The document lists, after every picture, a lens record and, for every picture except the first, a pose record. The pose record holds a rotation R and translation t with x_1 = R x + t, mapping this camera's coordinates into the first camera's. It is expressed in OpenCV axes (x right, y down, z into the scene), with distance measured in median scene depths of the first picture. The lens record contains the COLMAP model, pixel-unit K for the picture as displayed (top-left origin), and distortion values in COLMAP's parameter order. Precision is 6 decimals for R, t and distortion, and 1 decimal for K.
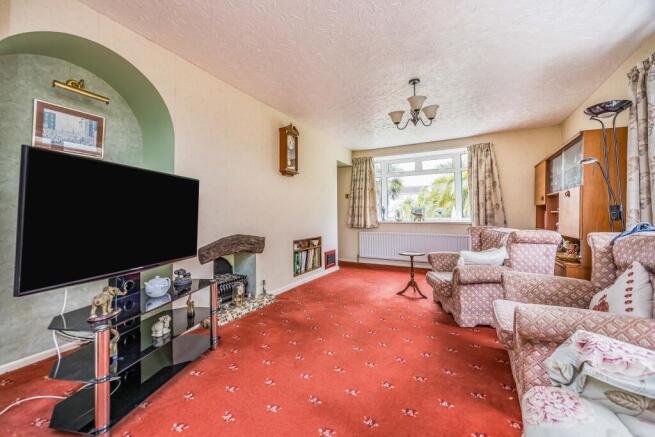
lens RADIAL K [[253.1, 0, 329.0], [0, 253.1, 208.8], [0, 0, 1]] dist [-0.006184, 0.000587]
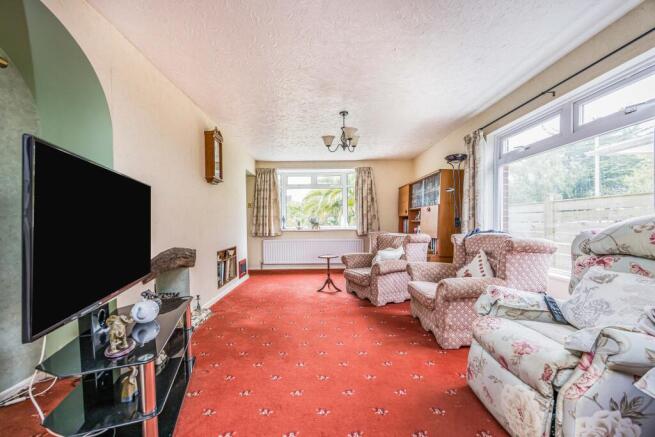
lens RADIAL K [[253.1, 0, 310.6], [0, 253.1, 229.2], [0, 0, 1]] dist [-0.006184, 0.000587]
pose [[0.883124, -0.018560, 0.468773, -0.348188], [-0.004377, 0.998848, 0.047793, -0.008894], [-0.469120, -0.044259, 0.882025, -0.010707]]
